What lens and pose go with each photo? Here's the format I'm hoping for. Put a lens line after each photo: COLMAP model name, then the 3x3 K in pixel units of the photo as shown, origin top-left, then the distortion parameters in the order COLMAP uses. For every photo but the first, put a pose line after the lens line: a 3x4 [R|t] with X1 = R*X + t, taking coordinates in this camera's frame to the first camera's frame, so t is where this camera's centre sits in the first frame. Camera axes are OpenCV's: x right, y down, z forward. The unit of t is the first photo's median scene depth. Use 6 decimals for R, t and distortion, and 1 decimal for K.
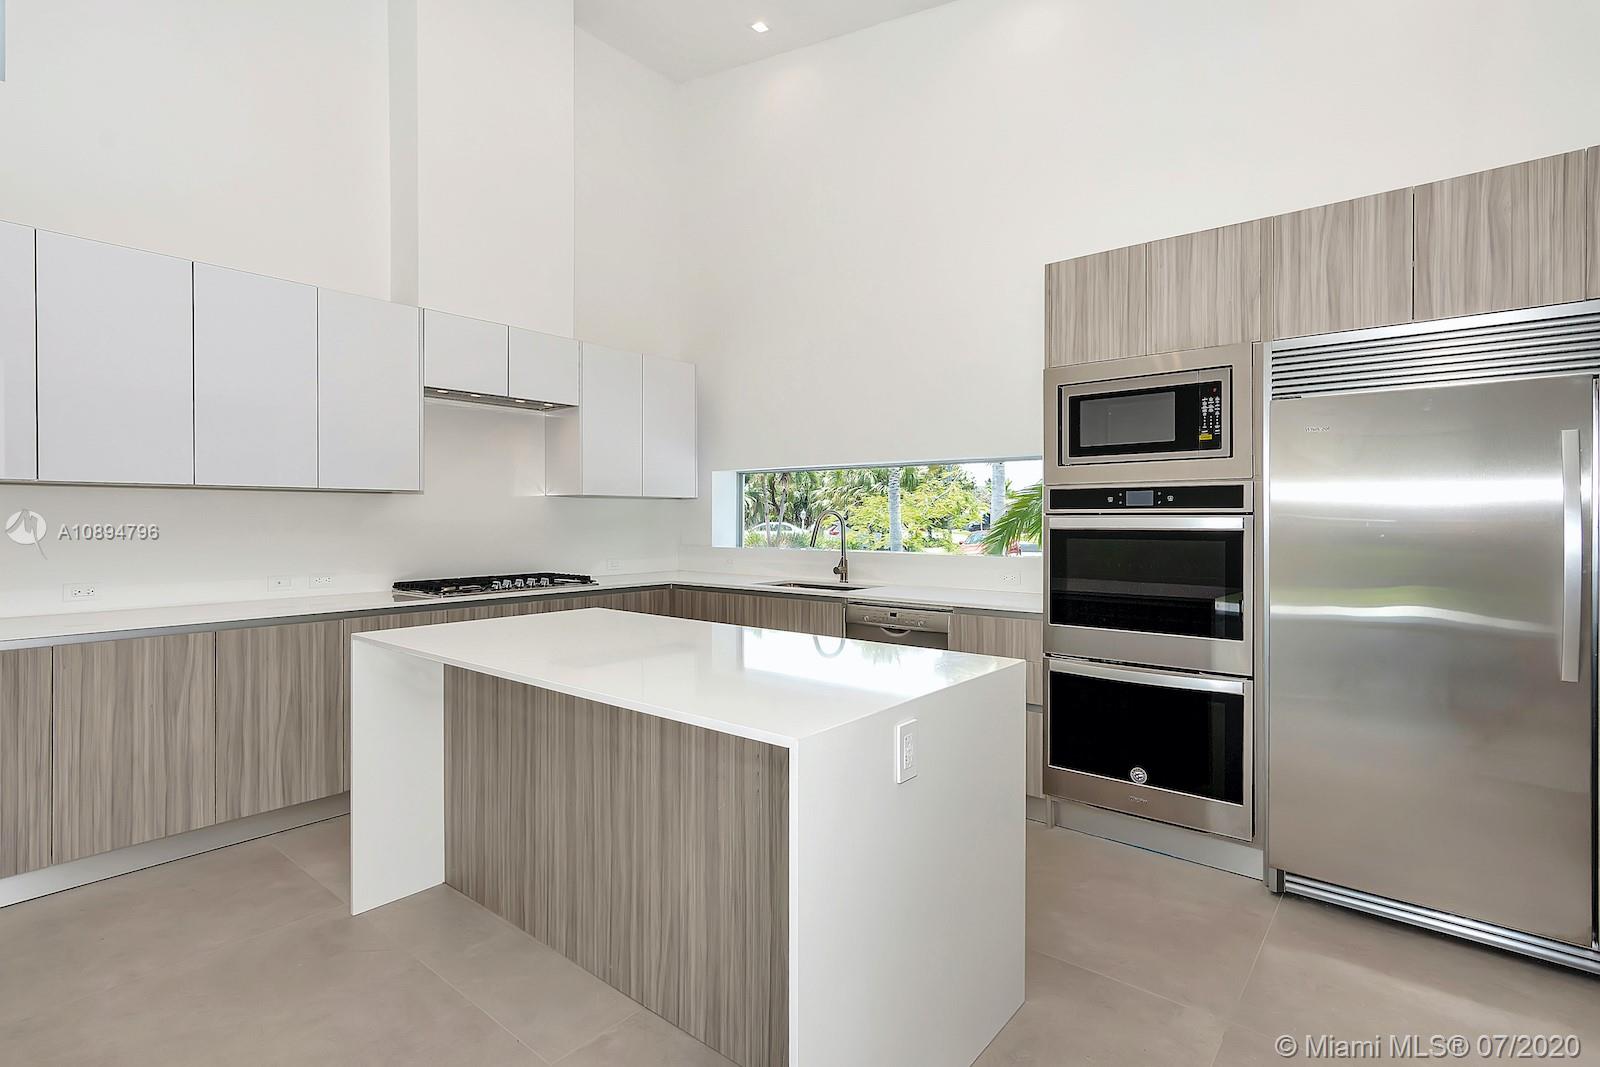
lens RADIAL K [[776.0, 0, 799.6], [0, 776.0, 526.5], [0, 0, 1]] dist [0.006530, 0.002711]
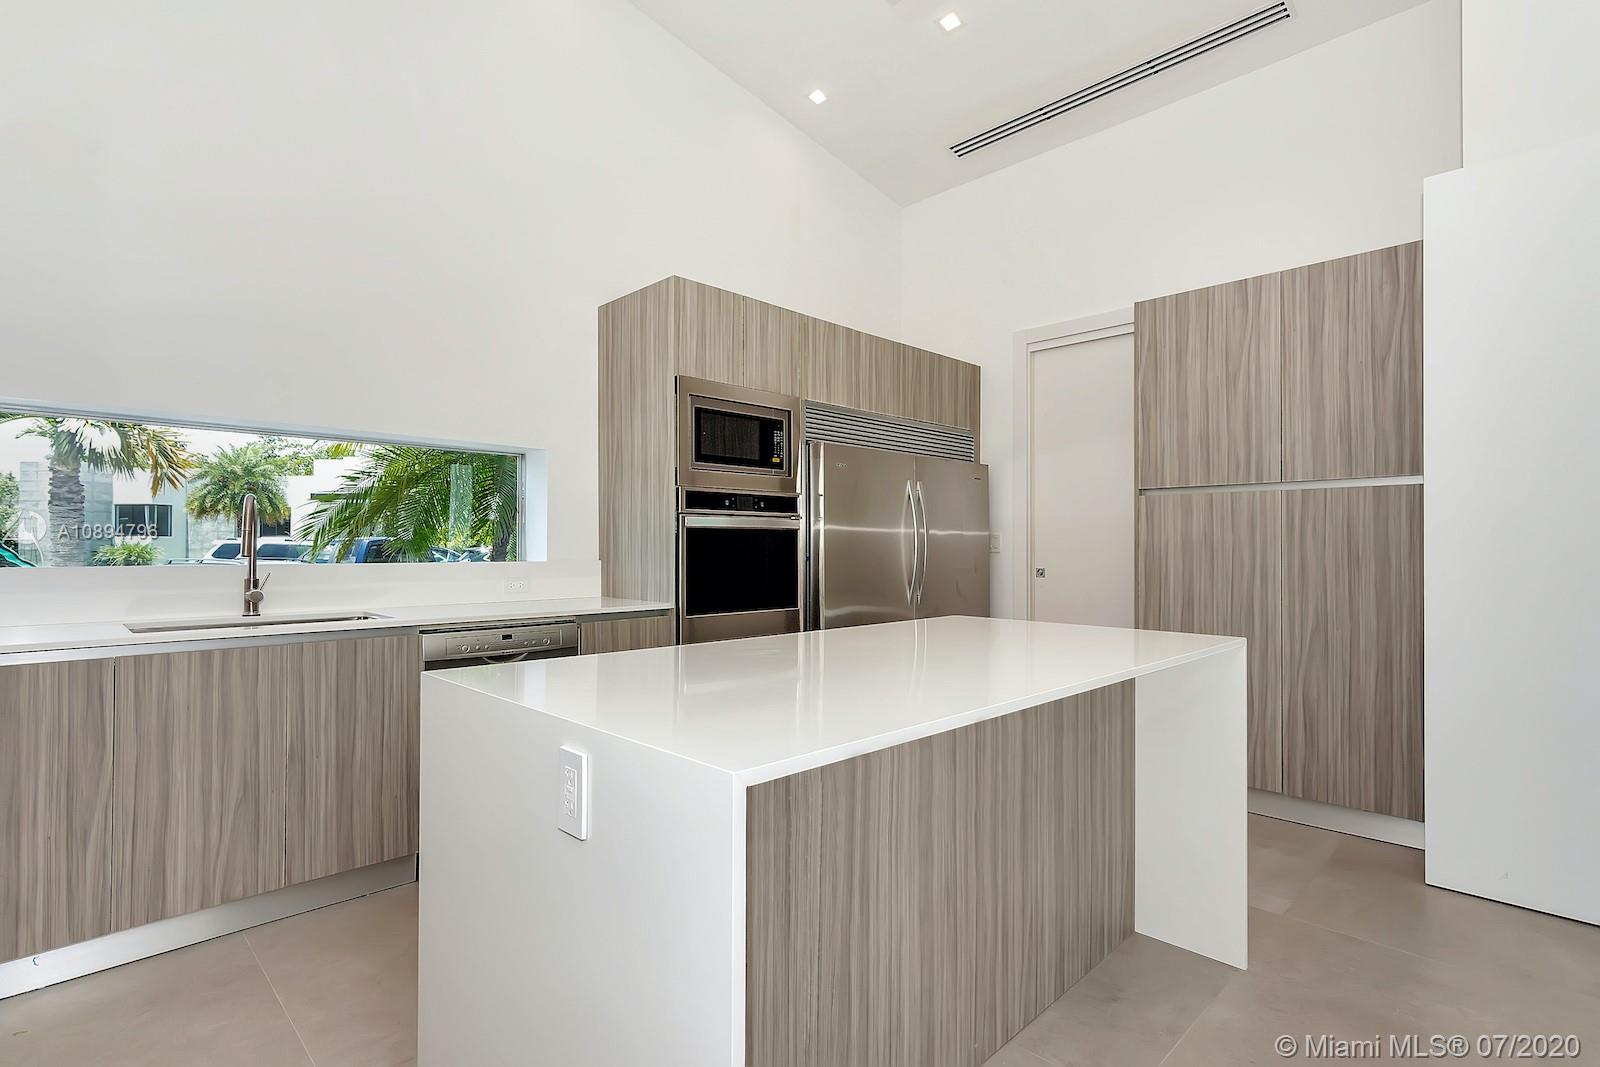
lens RADIAL K [[776.0, 0, 800.1], [0, 776.0, 535.7], [0, 0, 1]] dist [0.006530, 0.002711]
pose [[0.108768, 0.010166, 0.994015, -0.779797], [0.007205, 0.999913, -0.011015, 0.029931], [-0.994041, 0.008360, 0.108685, 0.792208]]
